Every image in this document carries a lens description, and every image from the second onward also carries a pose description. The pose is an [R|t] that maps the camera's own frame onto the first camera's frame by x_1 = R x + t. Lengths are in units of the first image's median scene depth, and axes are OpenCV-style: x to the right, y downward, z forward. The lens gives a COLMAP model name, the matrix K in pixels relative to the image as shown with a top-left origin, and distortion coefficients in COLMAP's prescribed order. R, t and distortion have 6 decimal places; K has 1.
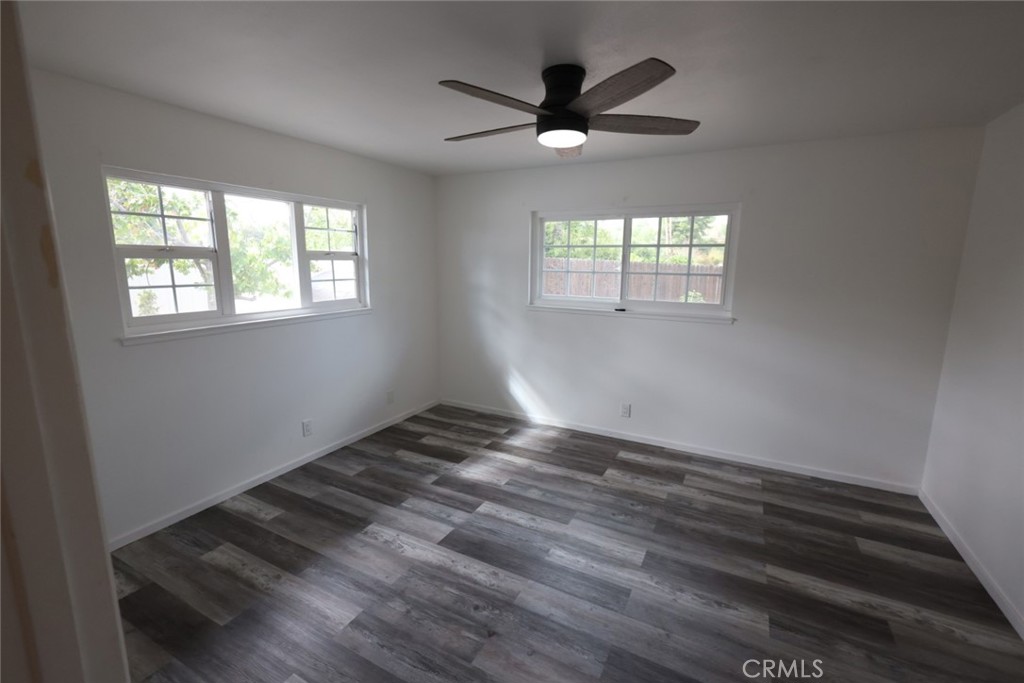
lens RADIAL K [[441.3, 0, 513.1], [0, 441.3, 340.5], [0, 0, 1]] dist [-0.011140, 0.001283]
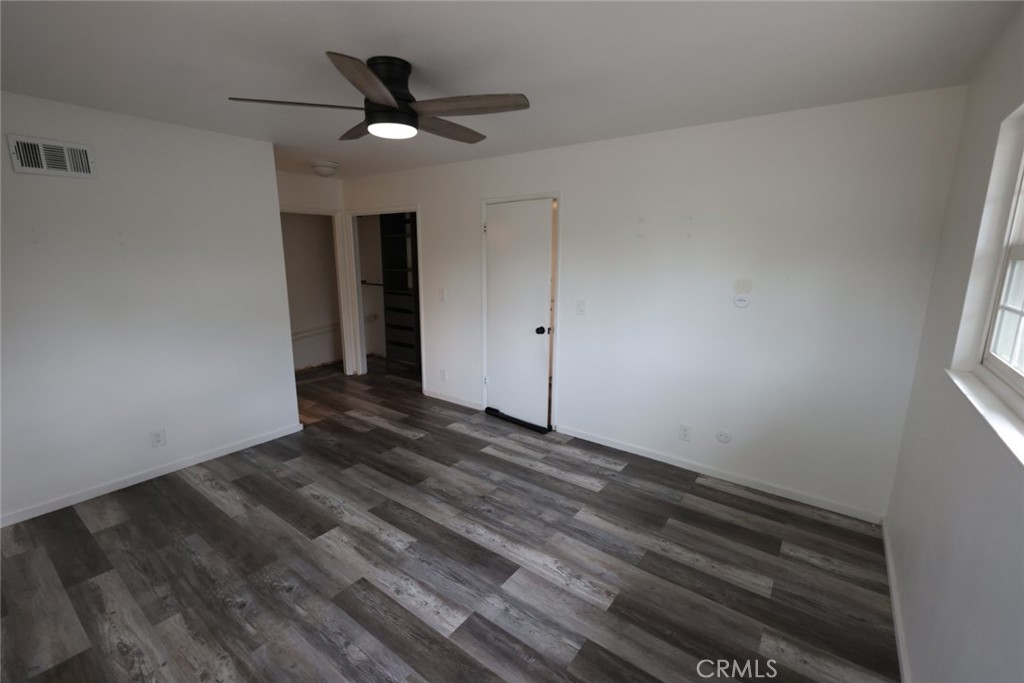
lens RADIAL K [[441.3, 0, 509.5], [0, 441.3, 343.9], [0, 0, 1]] dist [-0.011140, 0.001283]
pose [[-0.986902, -0.051734, 0.152801, -0.260742], [0.008482, 0.929234, 0.369394, -0.296903], [-0.161098, 0.365852, -0.916624, 1.638805]]
